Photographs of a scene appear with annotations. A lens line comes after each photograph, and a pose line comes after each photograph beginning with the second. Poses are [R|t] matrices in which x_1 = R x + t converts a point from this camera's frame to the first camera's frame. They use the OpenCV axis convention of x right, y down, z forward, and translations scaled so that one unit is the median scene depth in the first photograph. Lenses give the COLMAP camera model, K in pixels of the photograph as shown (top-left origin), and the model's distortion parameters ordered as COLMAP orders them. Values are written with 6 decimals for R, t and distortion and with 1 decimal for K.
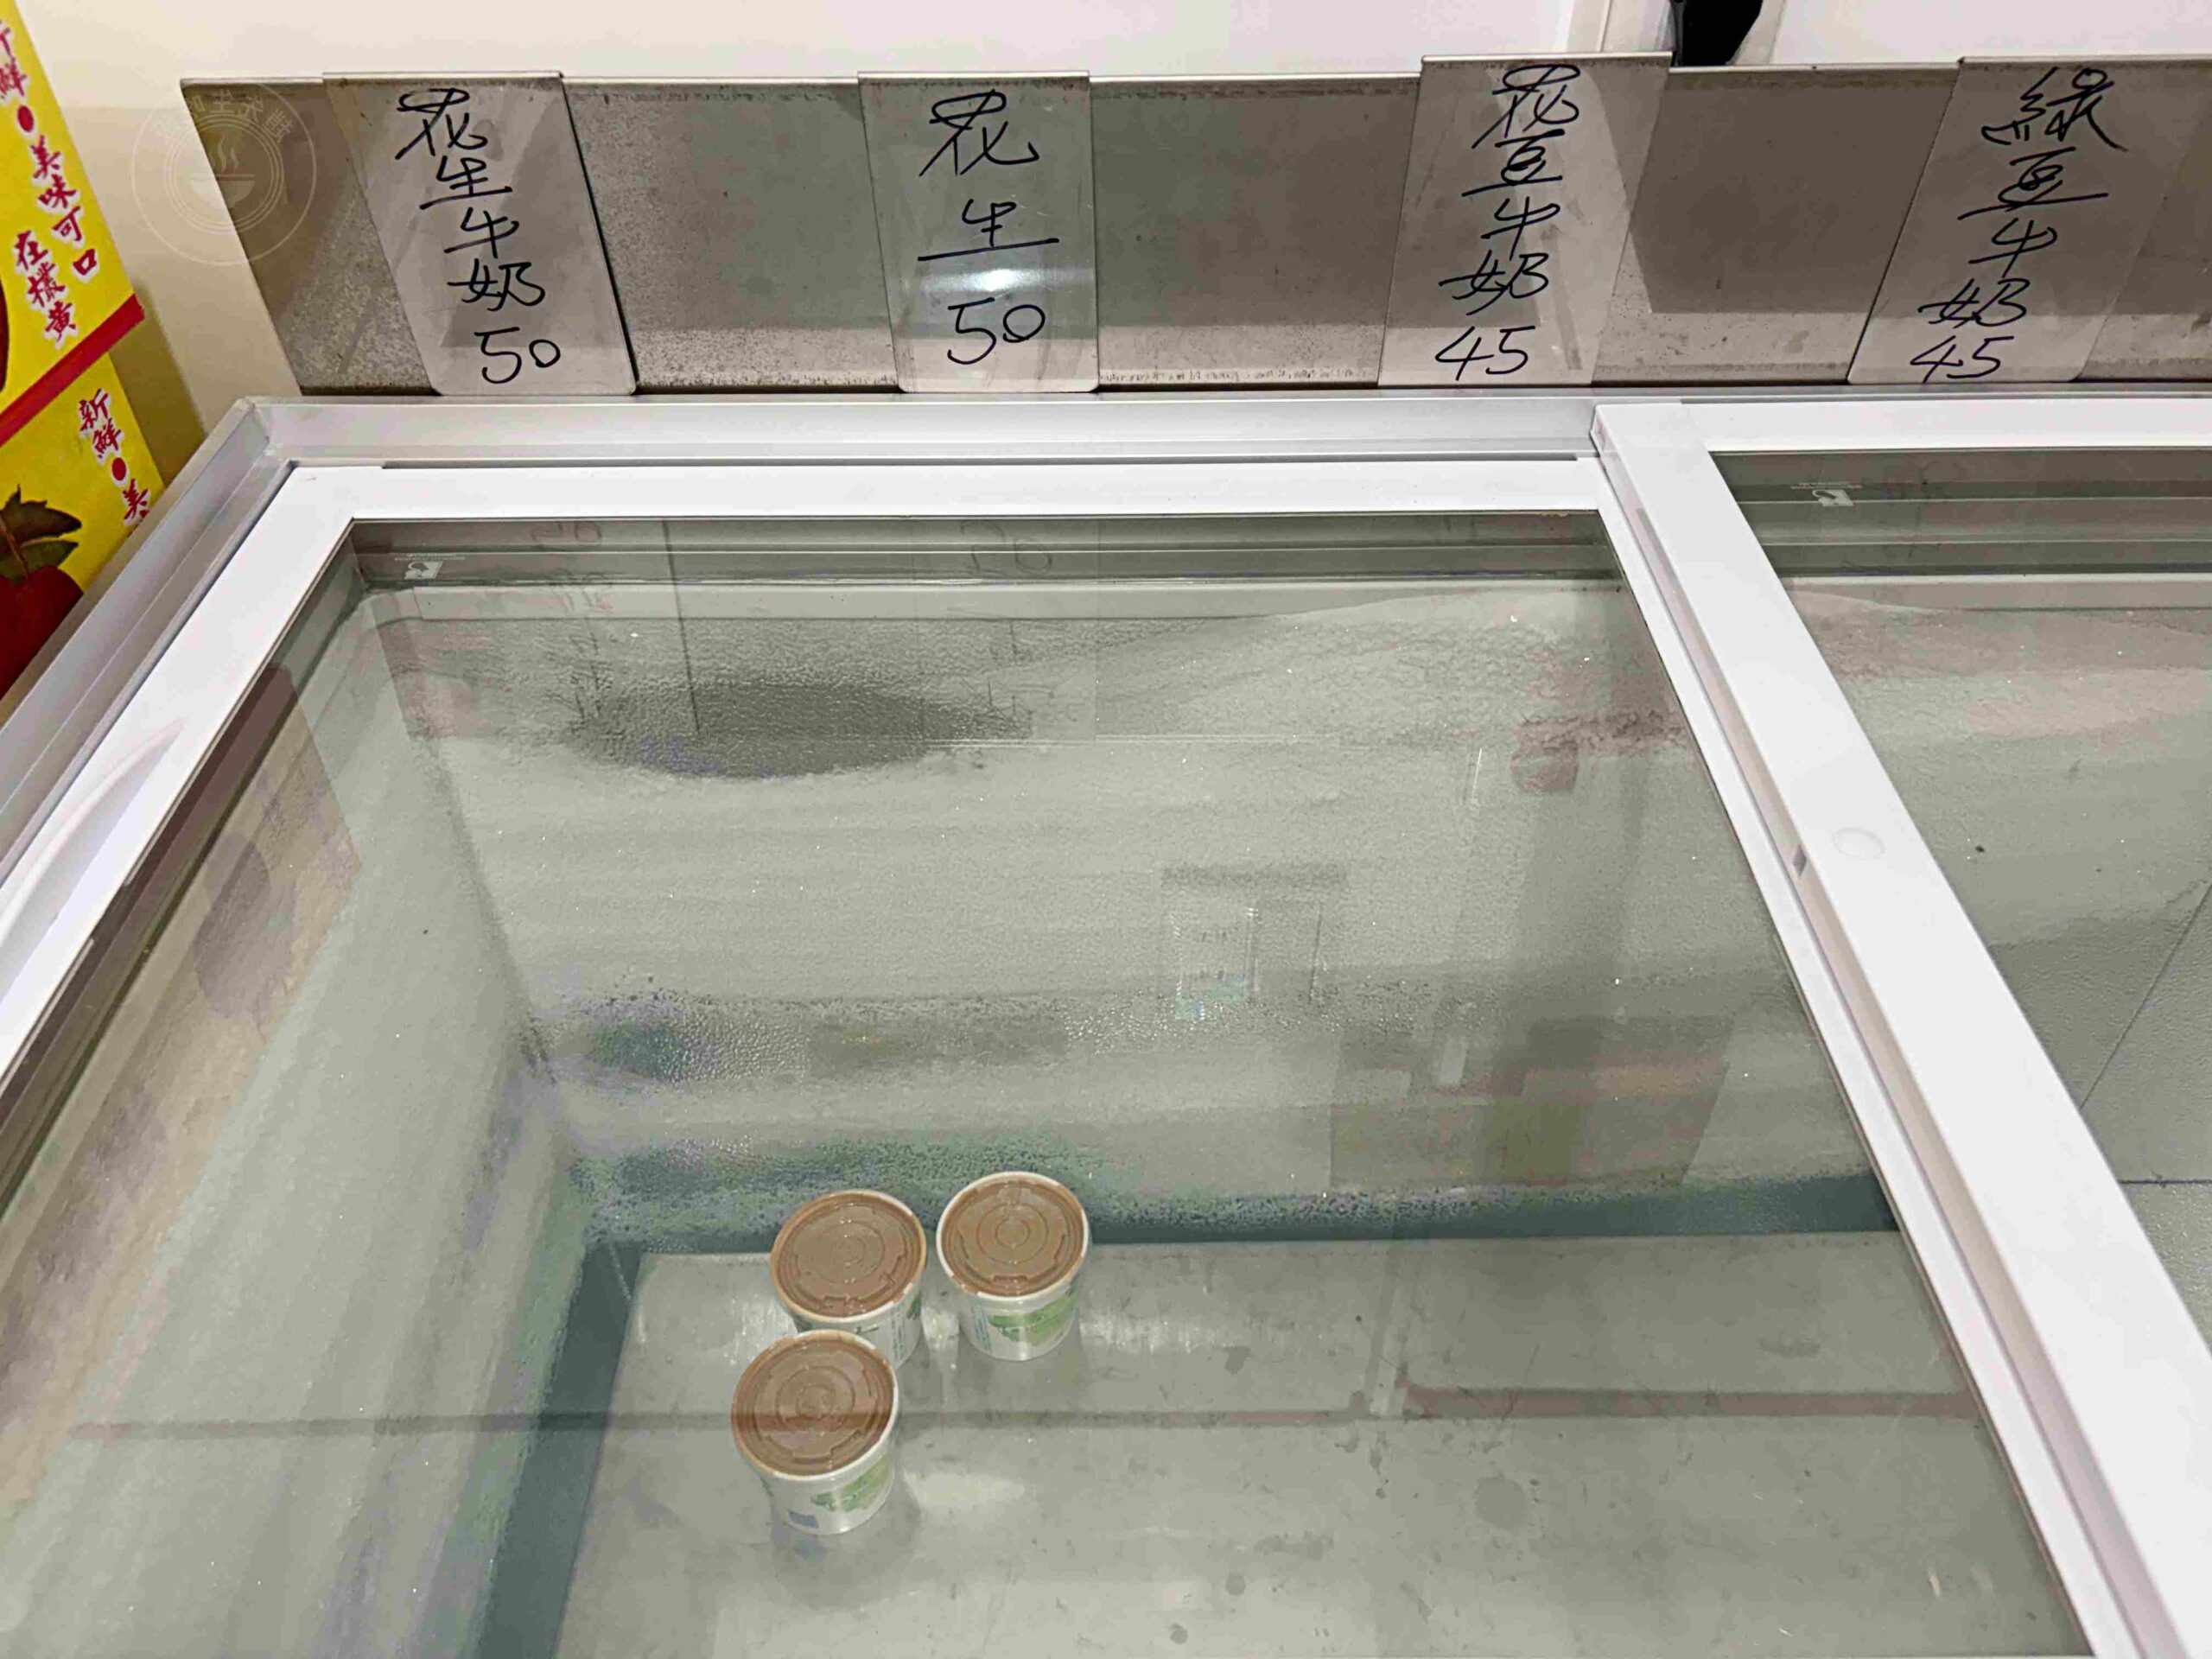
lens RADIAL K [[1648.4, 0, 1098.2], [0, 1648.4, 826.1], [0, 0, 1]] dist [0.032744, -0.027255]
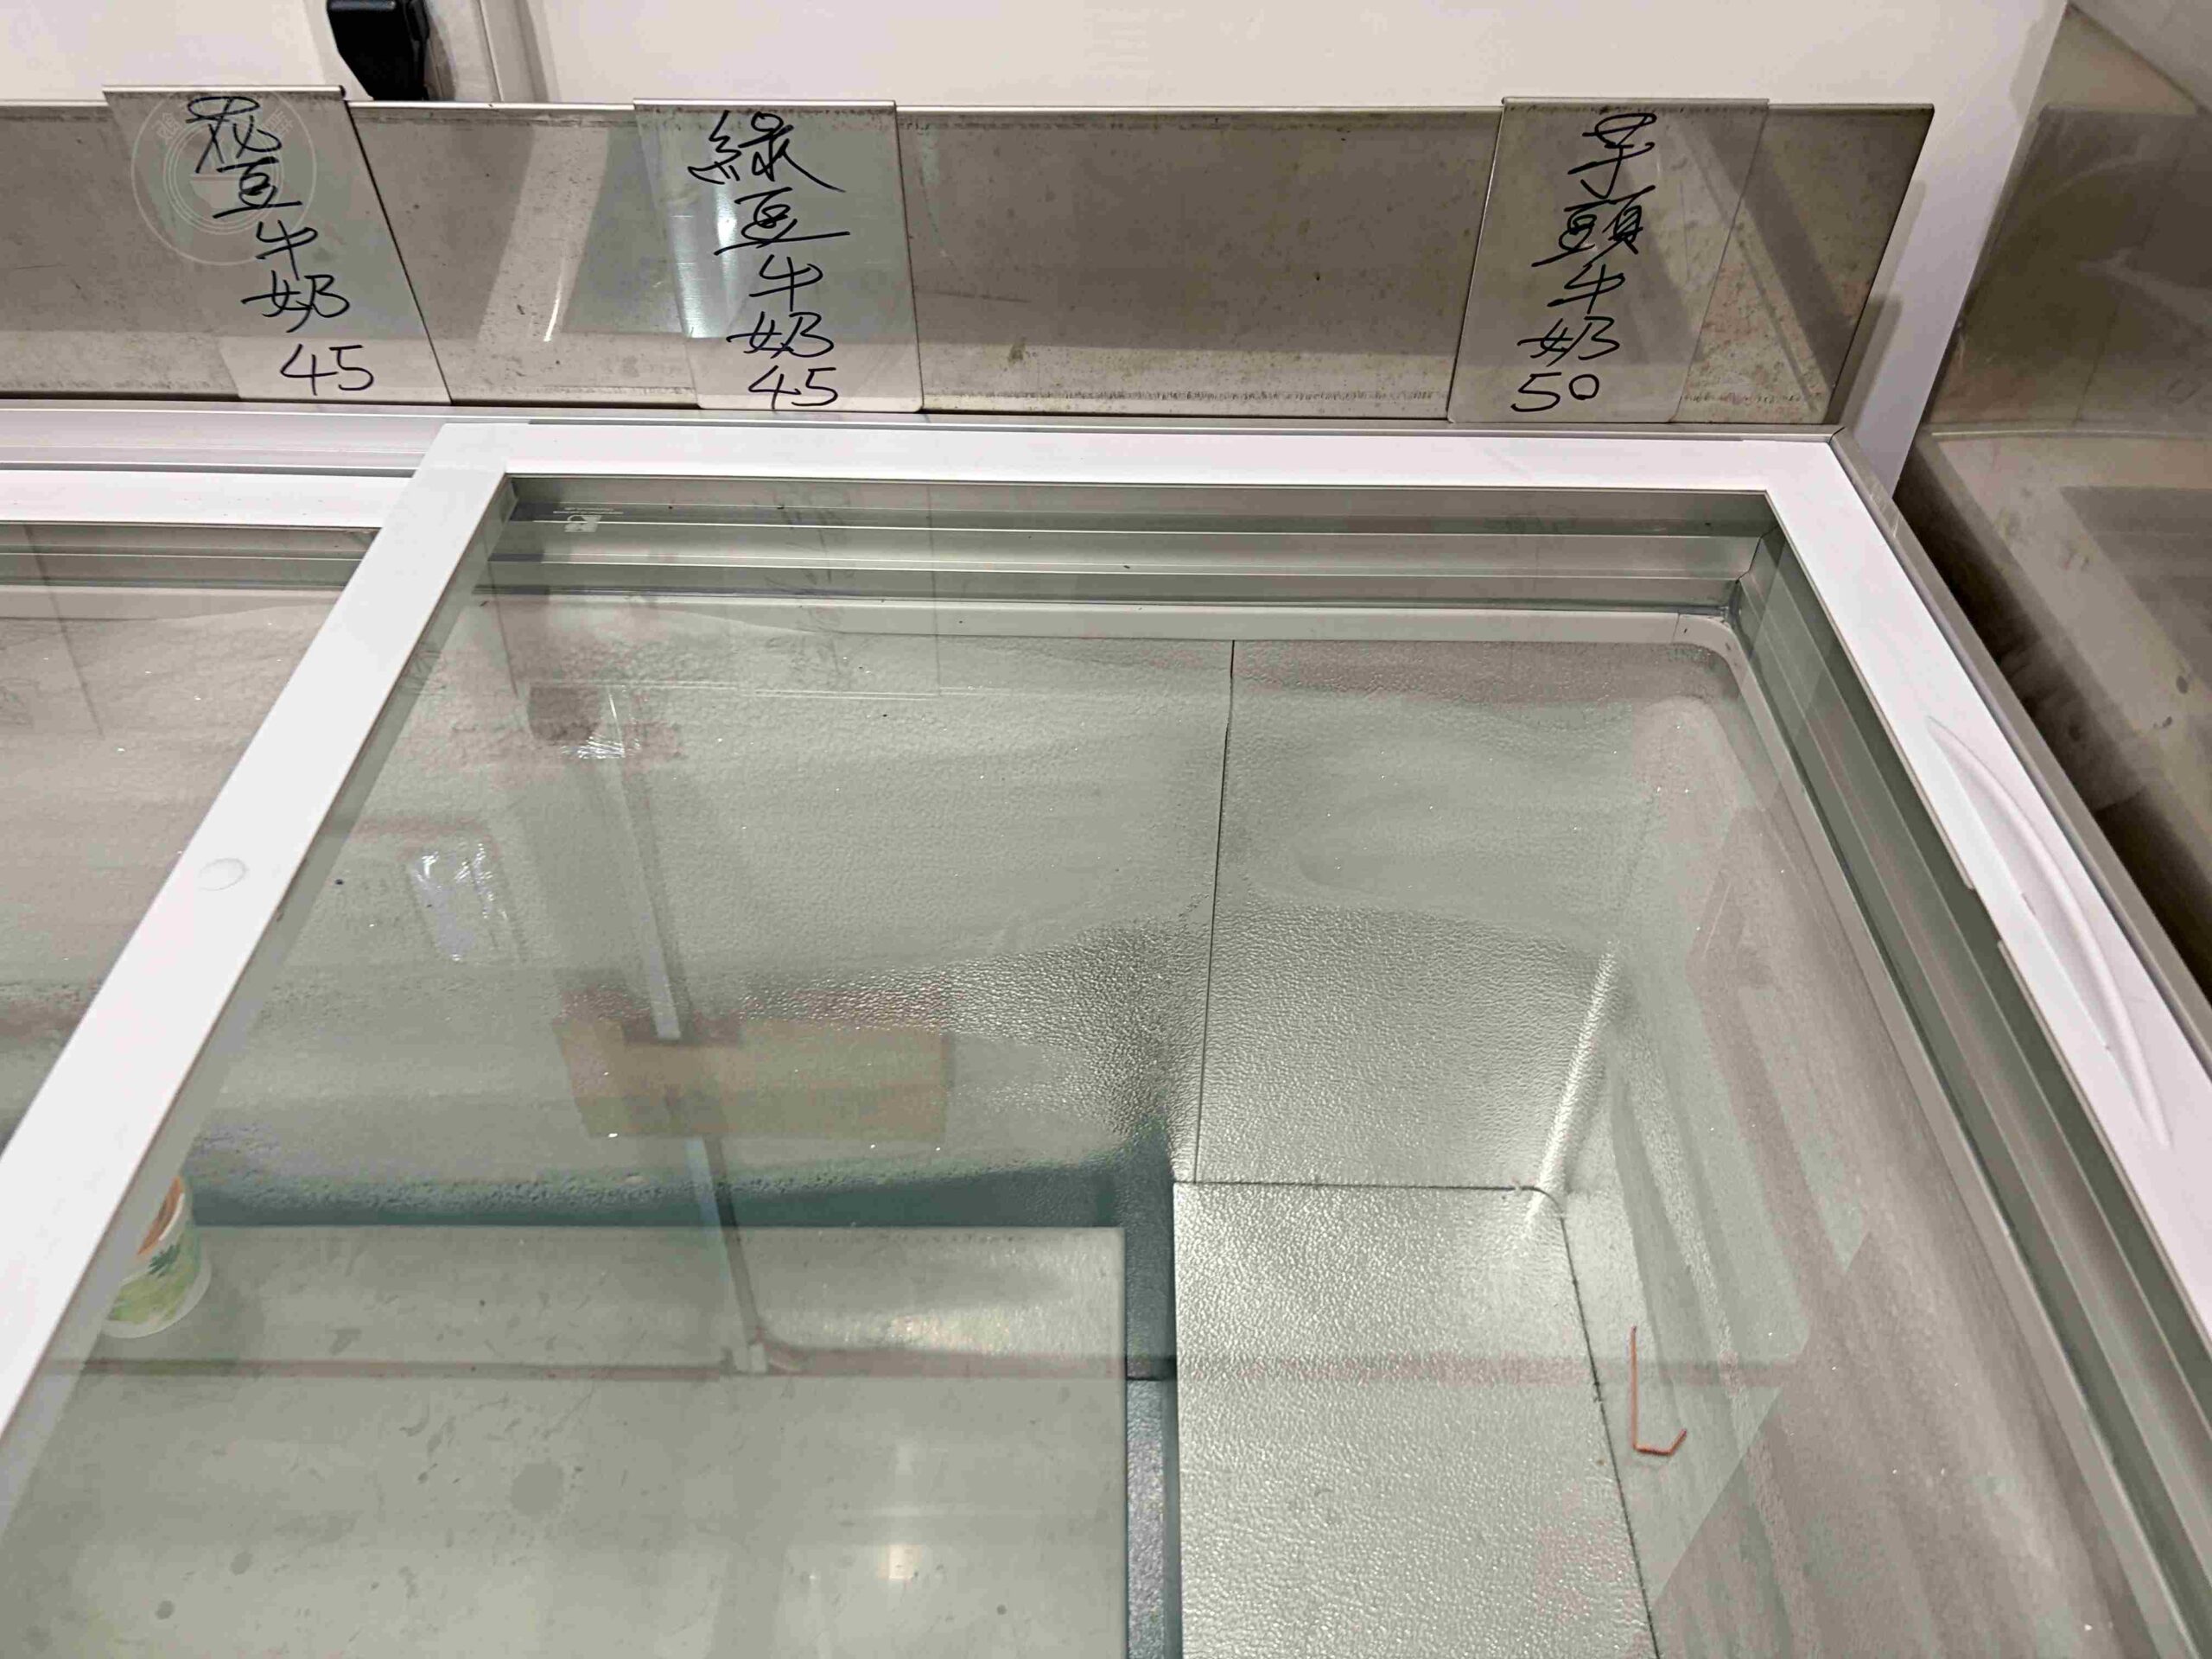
lens RADIAL K [[1648.4, 0, 1116.0], [0, 1648.4, 832.6], [0, 0, 1]] dist [0.032744, -0.027255]
pose [[0.999522, 0.024526, -0.018806, 0.628476], [-0.024736, 0.999633, -0.011001, 0.003998], [0.018529, 0.011461, 0.999763, -0.028110]]
